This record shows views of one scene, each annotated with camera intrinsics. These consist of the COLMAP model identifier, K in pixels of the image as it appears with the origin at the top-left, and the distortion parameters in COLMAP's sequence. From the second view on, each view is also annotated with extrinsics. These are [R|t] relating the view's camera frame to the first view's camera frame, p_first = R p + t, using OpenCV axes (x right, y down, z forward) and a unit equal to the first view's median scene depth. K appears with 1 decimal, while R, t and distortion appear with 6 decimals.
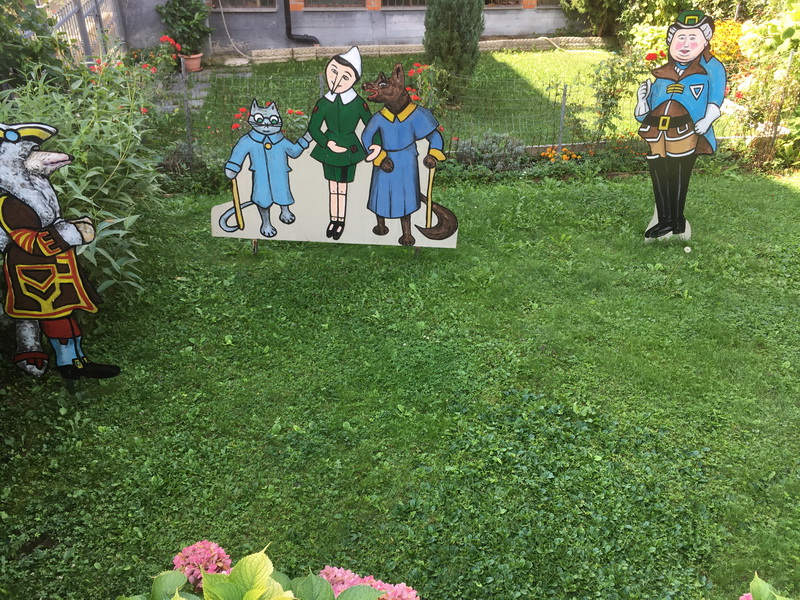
lens RADIAL K [[685.6, 0, 400.0], [0, 685.6, 300.0], [0, 0, 1]] dist [0.091287, -0.135798]
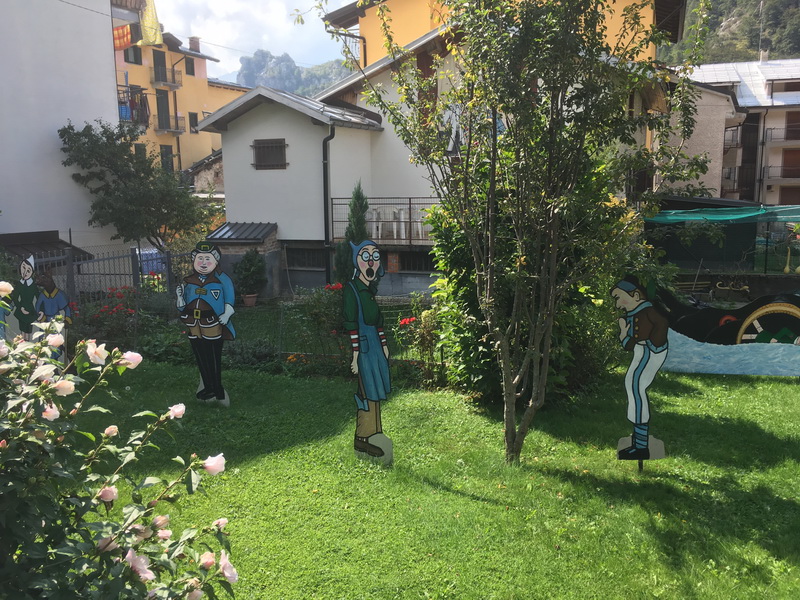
lens RADIAL K [[685.6, 0, 400.0], [0, 685.6, 300.0], [0, 0, 1]] dist [0.091287, -0.135798]
pose [[0.877411, 0.052240, -0.476888, 1.456752], [-0.231440, 0.916820, -0.325387, 0.086305], [0.420222, 0.395869, 0.816518, 0.004645]]
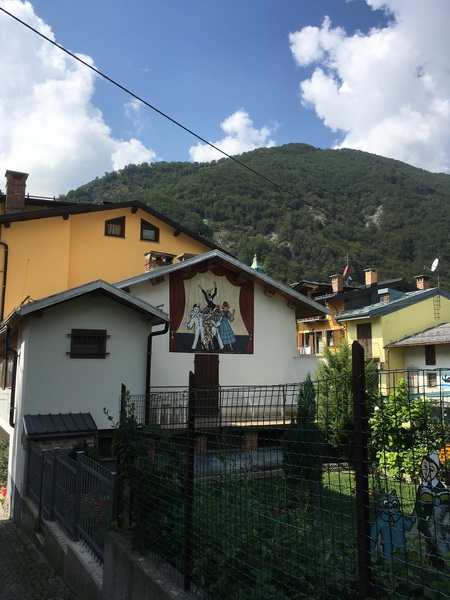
lens RADIAL K [[514.2, 0, 225.0], [0, 514.2, 300.0], [0, 0, 1]] dist [0.091287, -0.135798]
pose [[0.951628, 0.034464, 0.305314, -0.874489], [0.171837, 0.764057, -0.621843, 0.026552], [-0.254709, 0.644227, 0.721176, 0.050387]]
